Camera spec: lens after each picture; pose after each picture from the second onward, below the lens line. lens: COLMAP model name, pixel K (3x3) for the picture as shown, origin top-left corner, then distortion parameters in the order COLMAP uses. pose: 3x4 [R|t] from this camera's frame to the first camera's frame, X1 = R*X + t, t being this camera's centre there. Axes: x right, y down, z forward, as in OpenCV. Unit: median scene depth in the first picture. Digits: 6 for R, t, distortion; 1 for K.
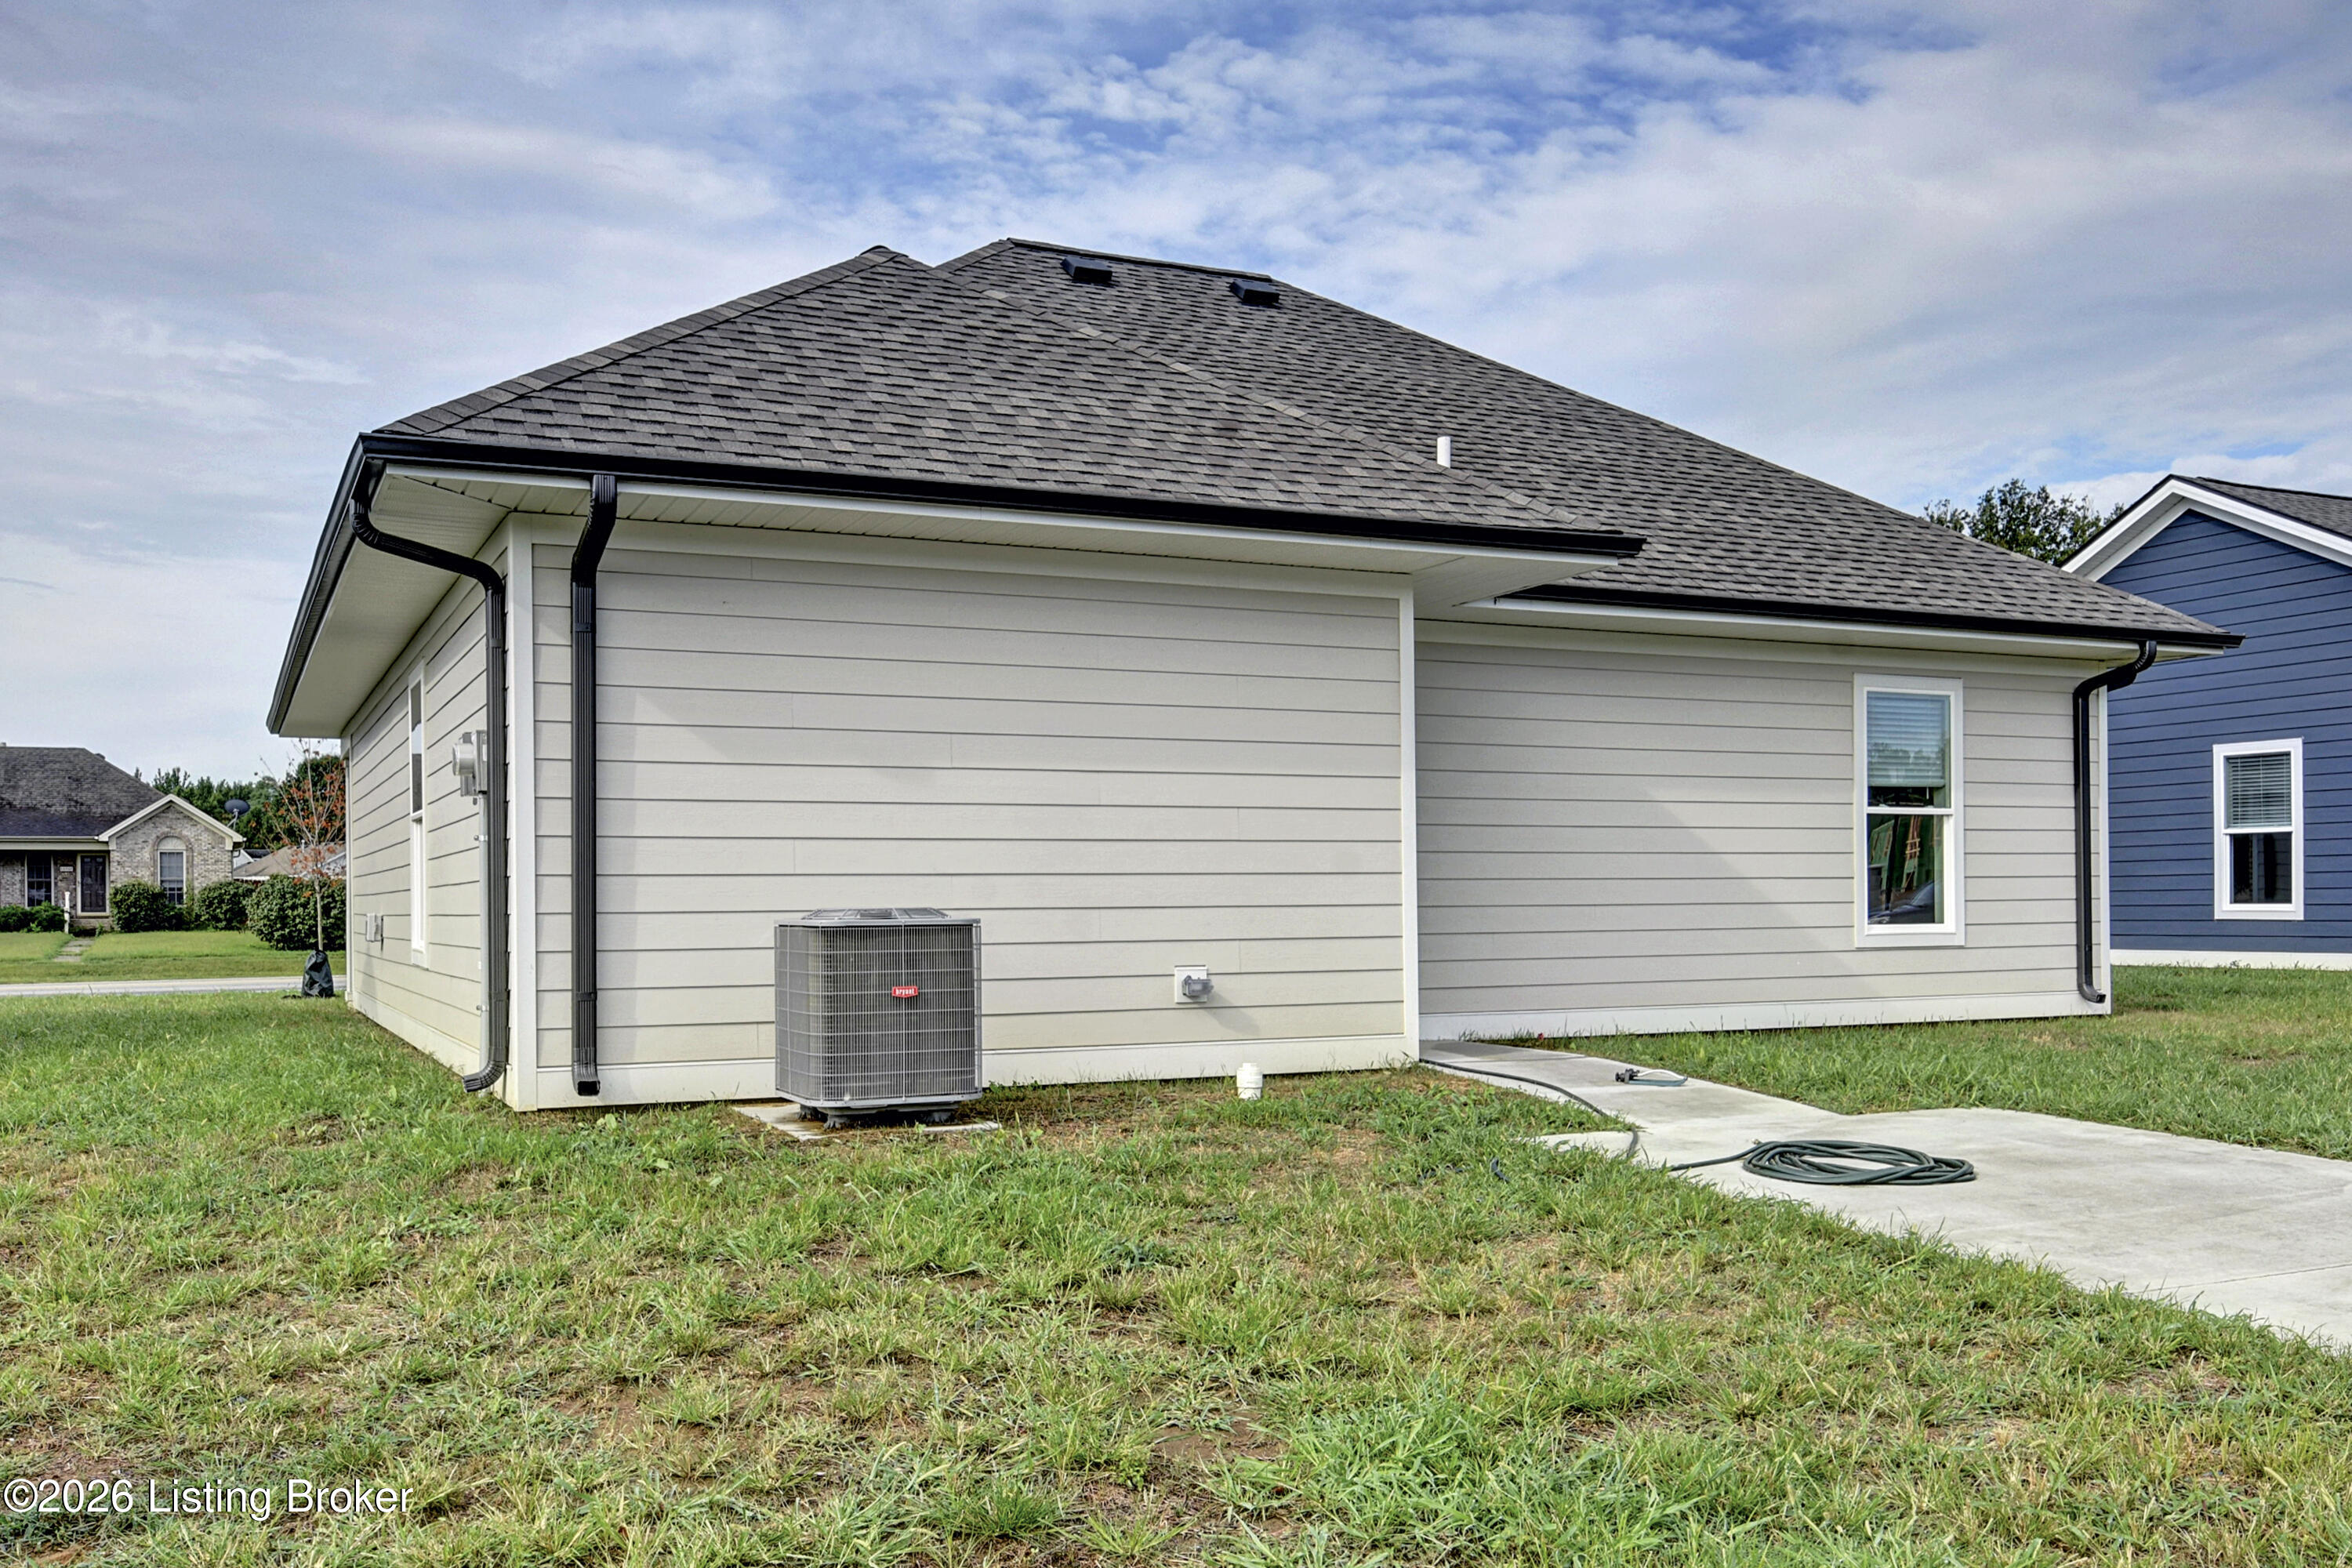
lens RADIAL K [[2018.7, 0, 1165.3], [0, 2018.7, 895.9], [0, 0, 1]] dist [0.001409, -0.003586]
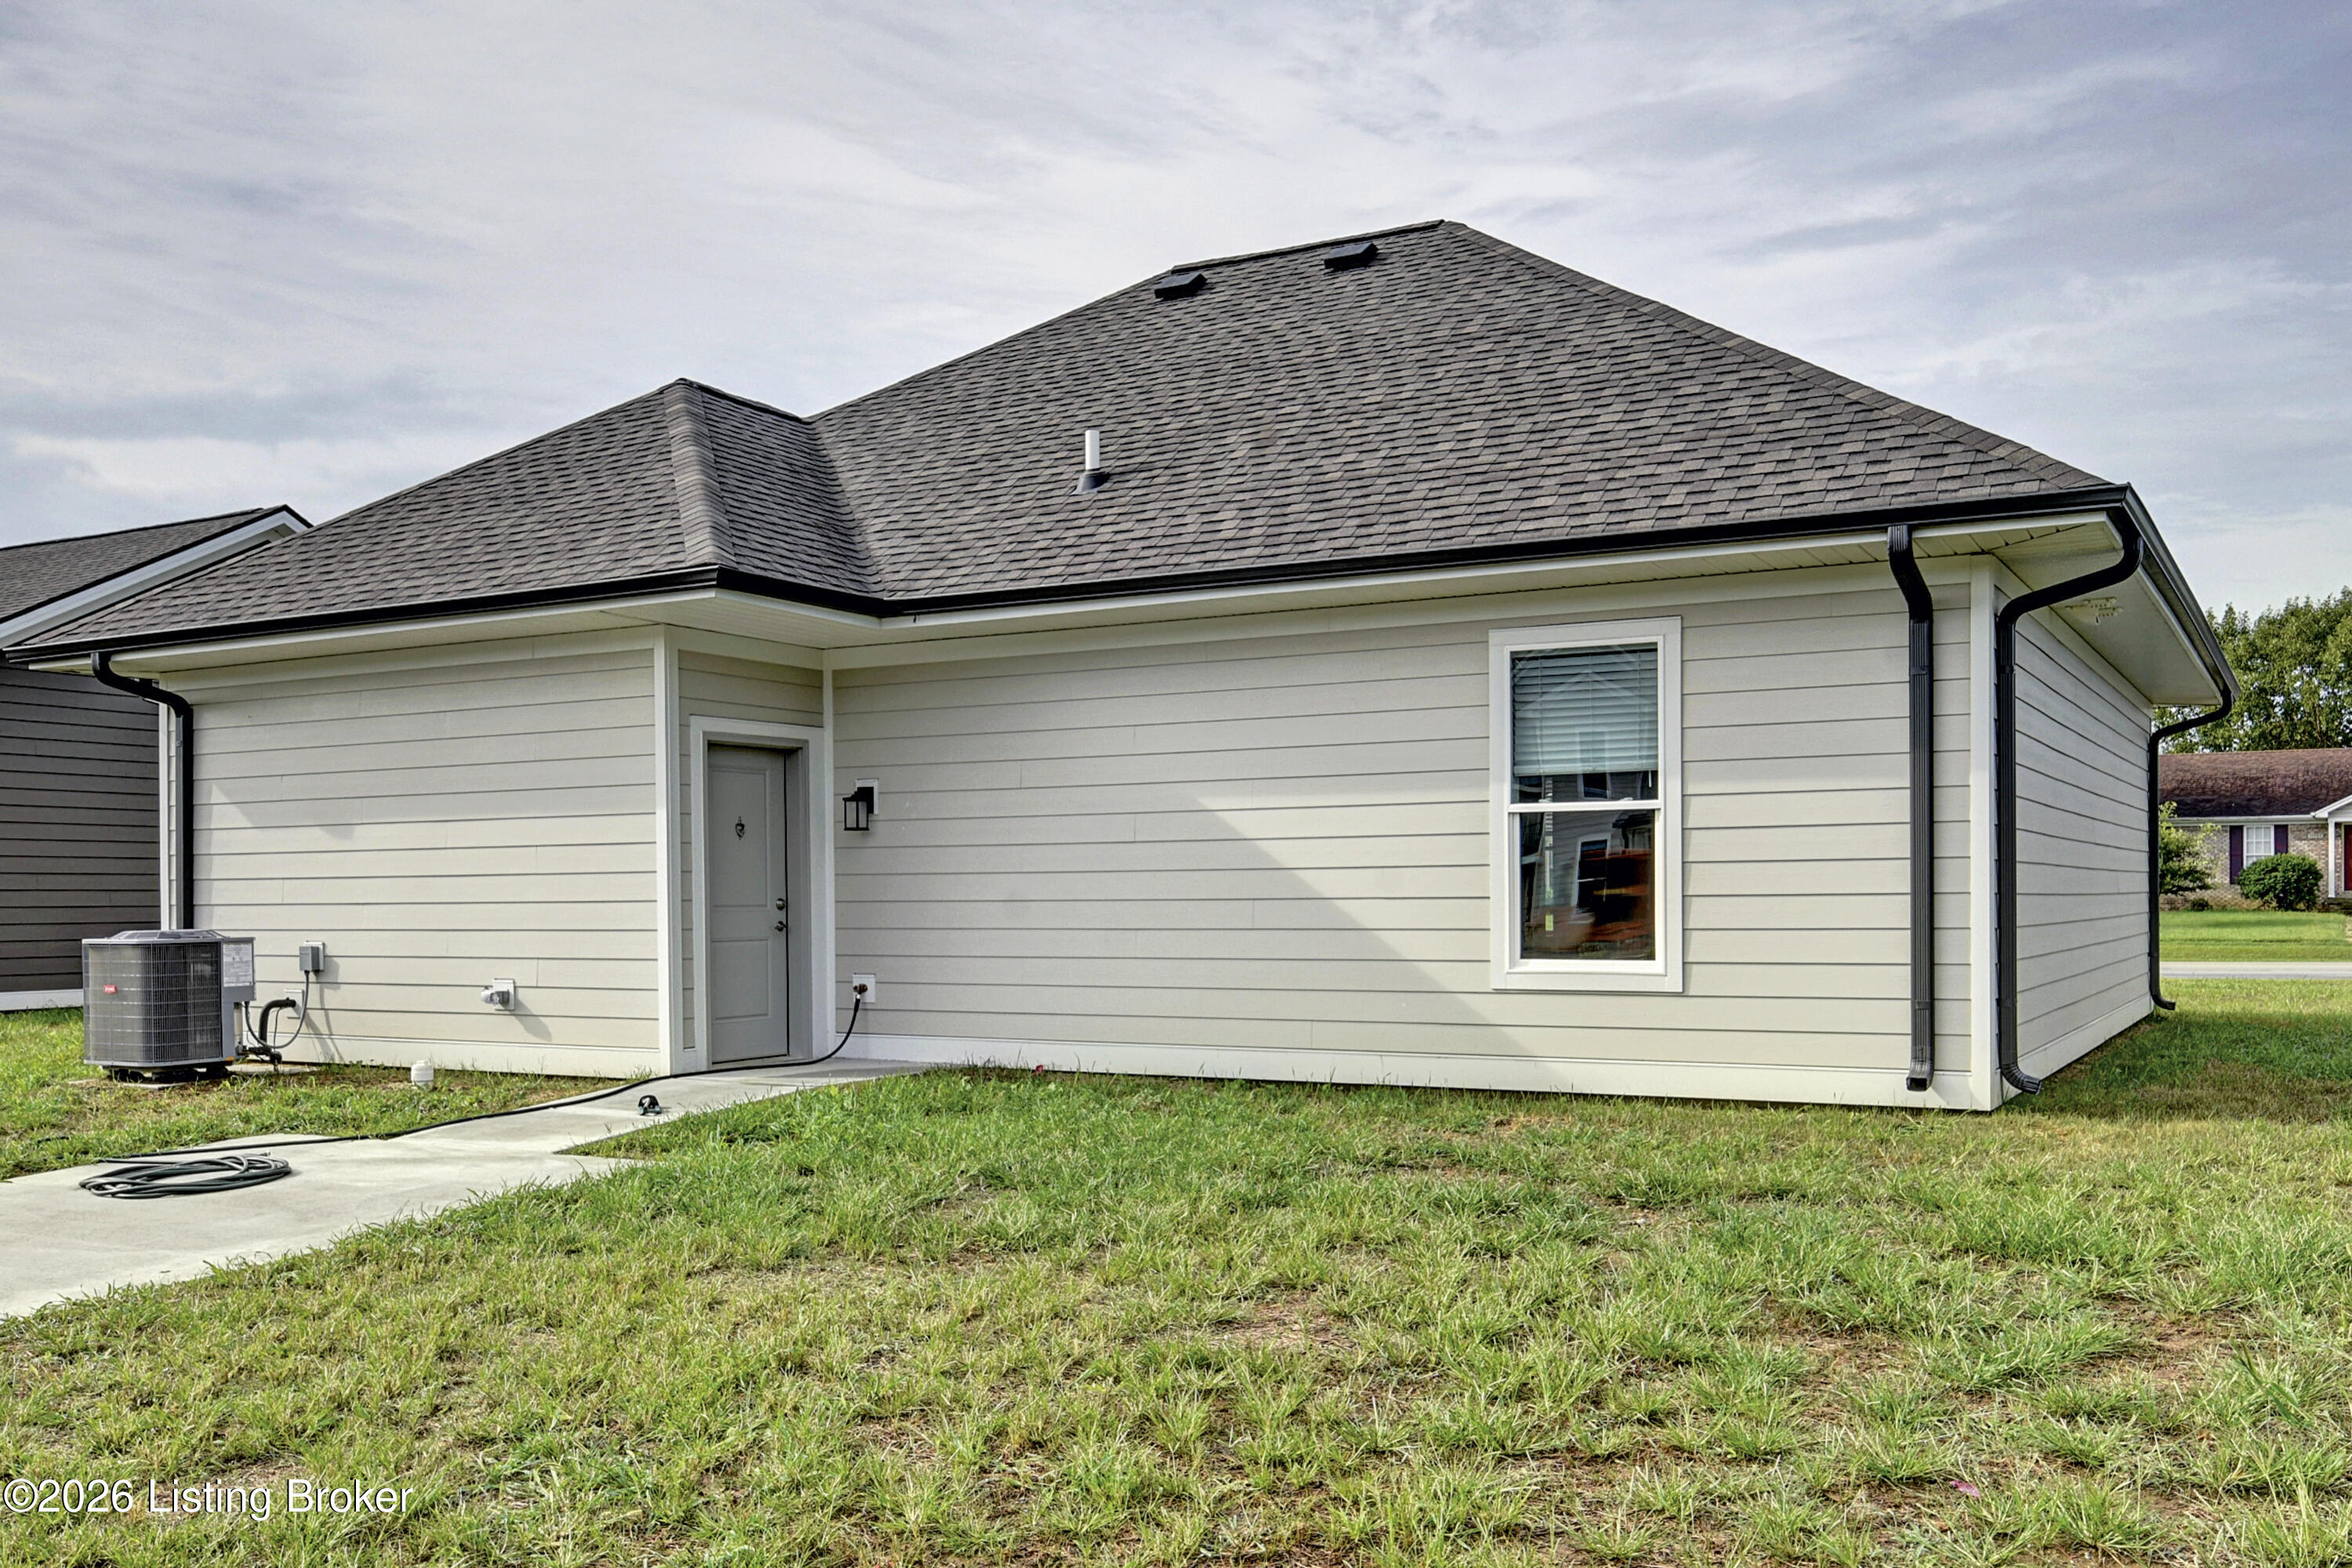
lens RADIAL K [[2105.3, 0, 1178.6], [0, 2105.3, 919.7], [0, 0, 1]] dist [-0.011071, -0.002240]
pose [[0.577983, 0.012813, -0.815948, 0.900504], [0.005301, 0.999797, 0.019455, -0.016384], [0.816031, -0.015570, 0.577798, 0.430914]]
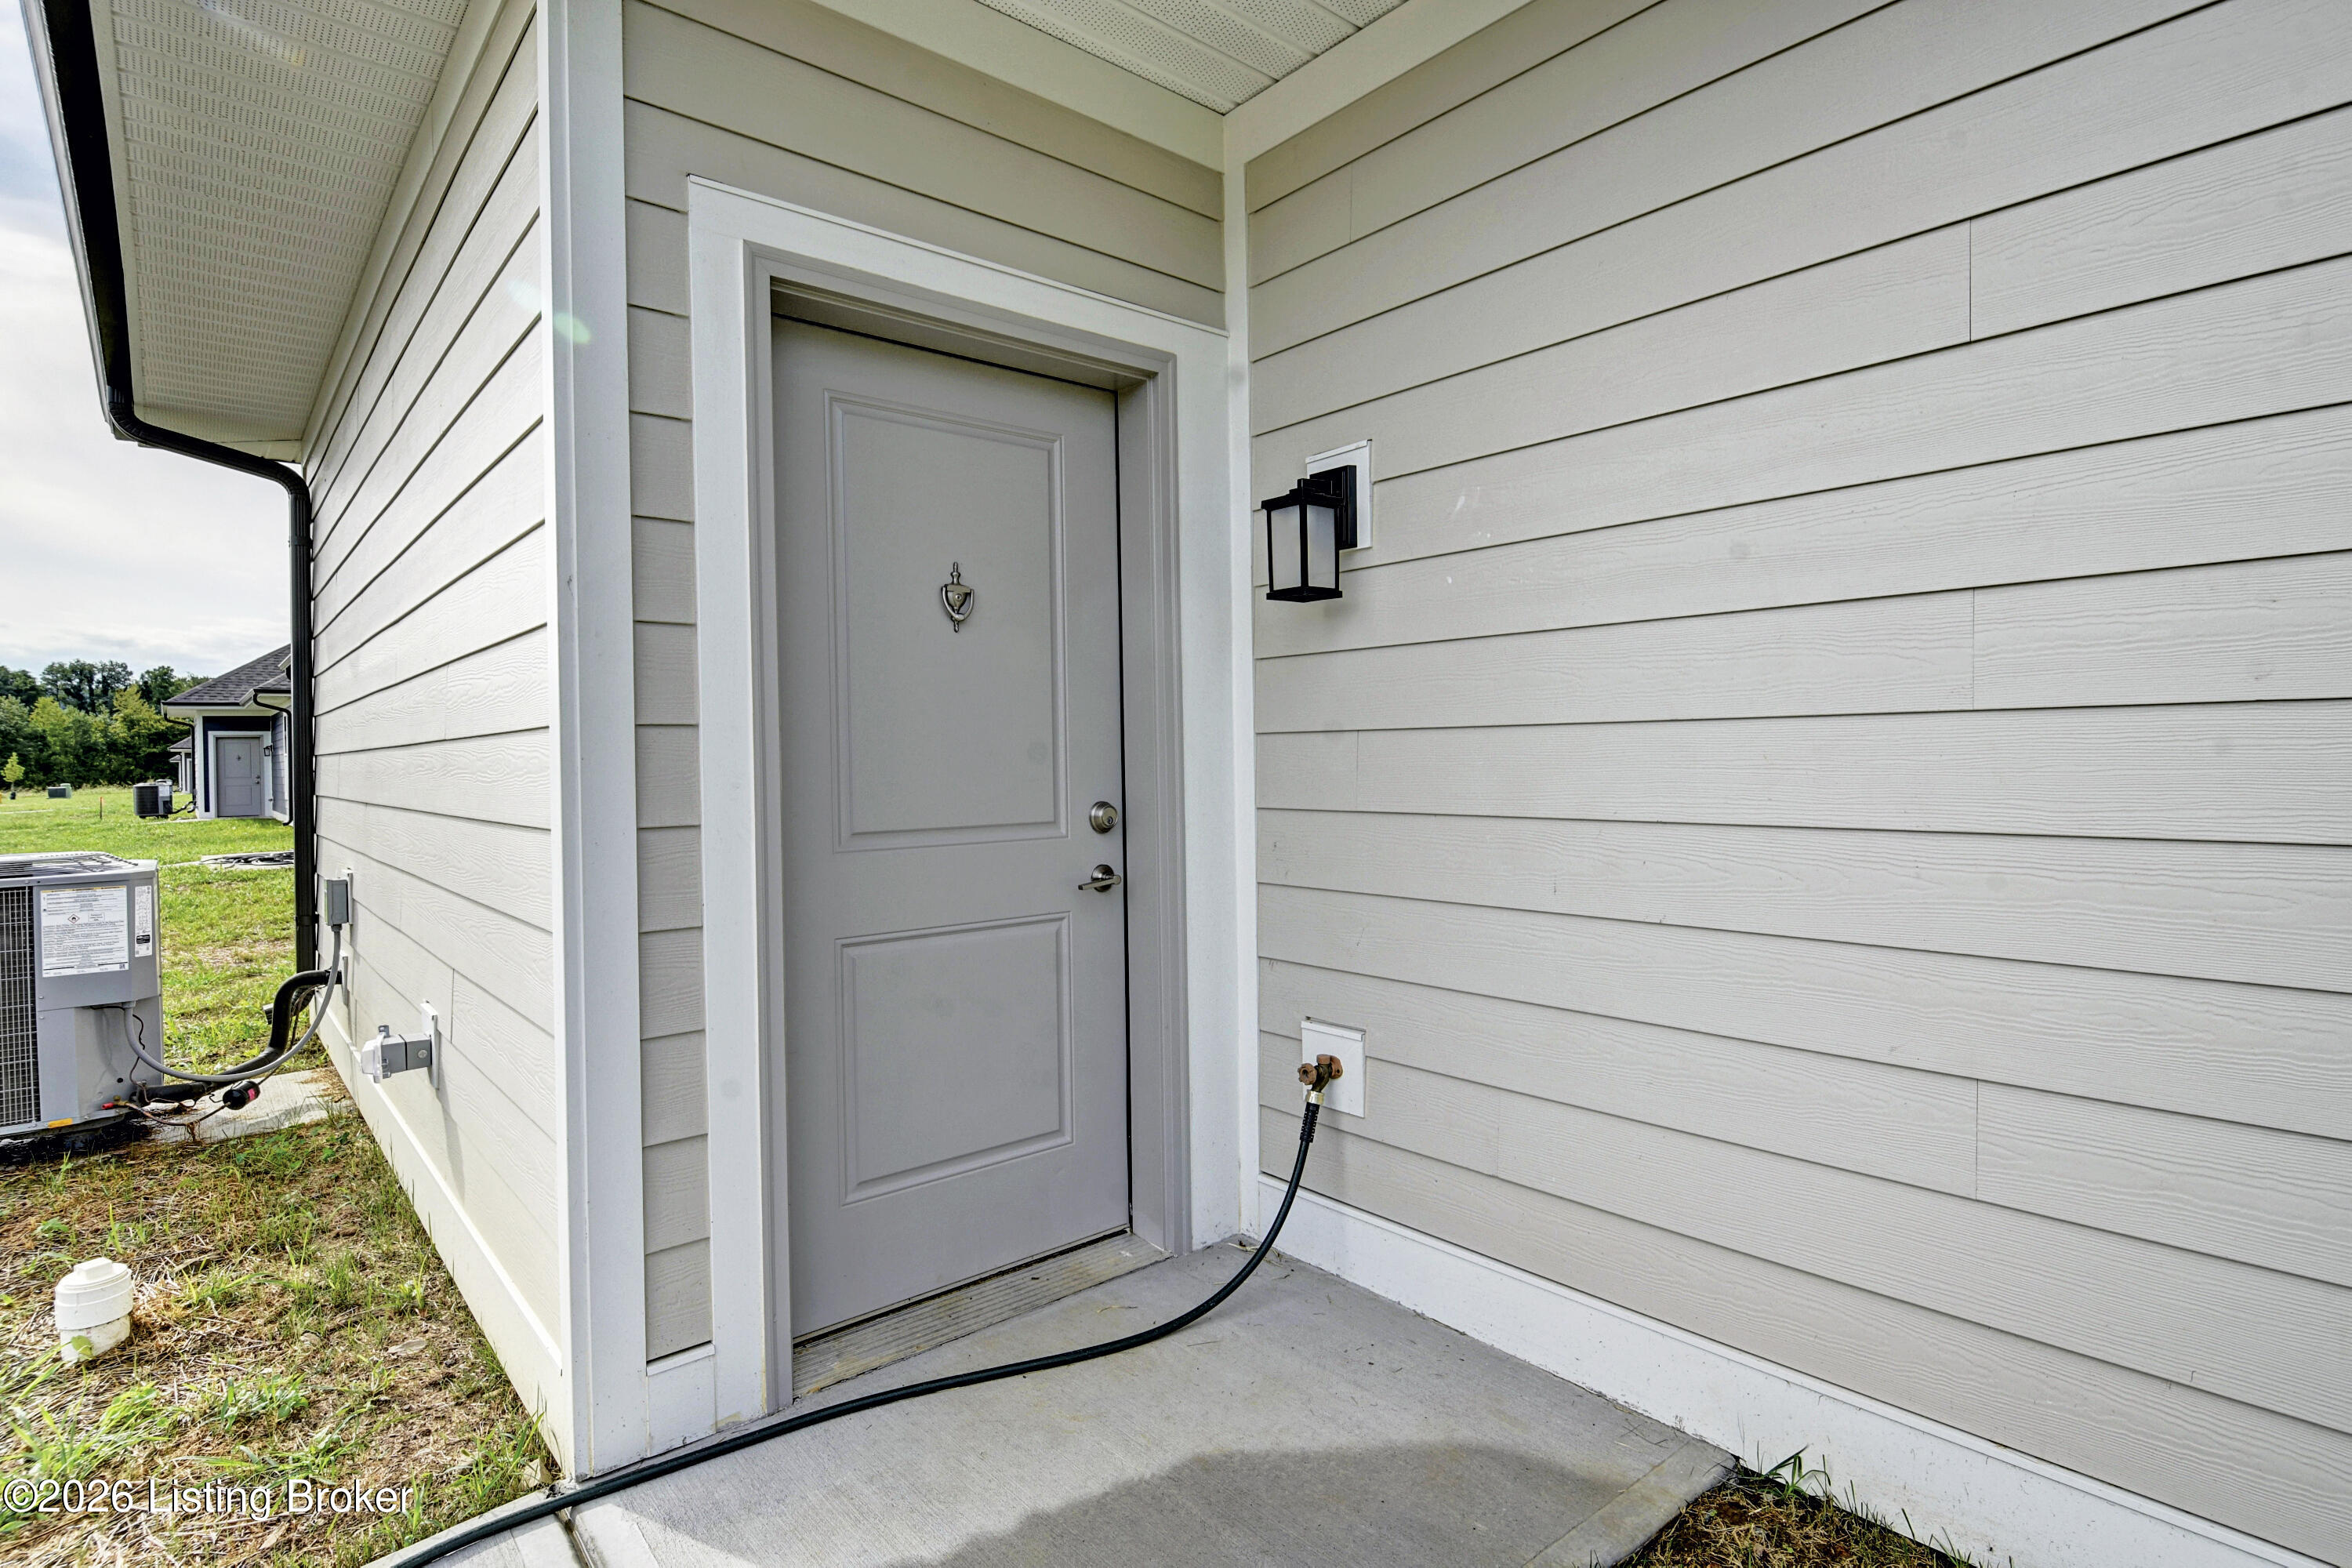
lens RADIAL K [[1198.2, 0, 1179.5], [0, 1198.2, 766.6], [0, 0, 1]] dist [0.000352, -0.000028]
pose [[0.257352, 0.010495, -0.966261, 0.235062], [0.013909, 0.999797, 0.014564, -0.016789], [0.966218, -0.017188, 0.257153, 0.783620]]
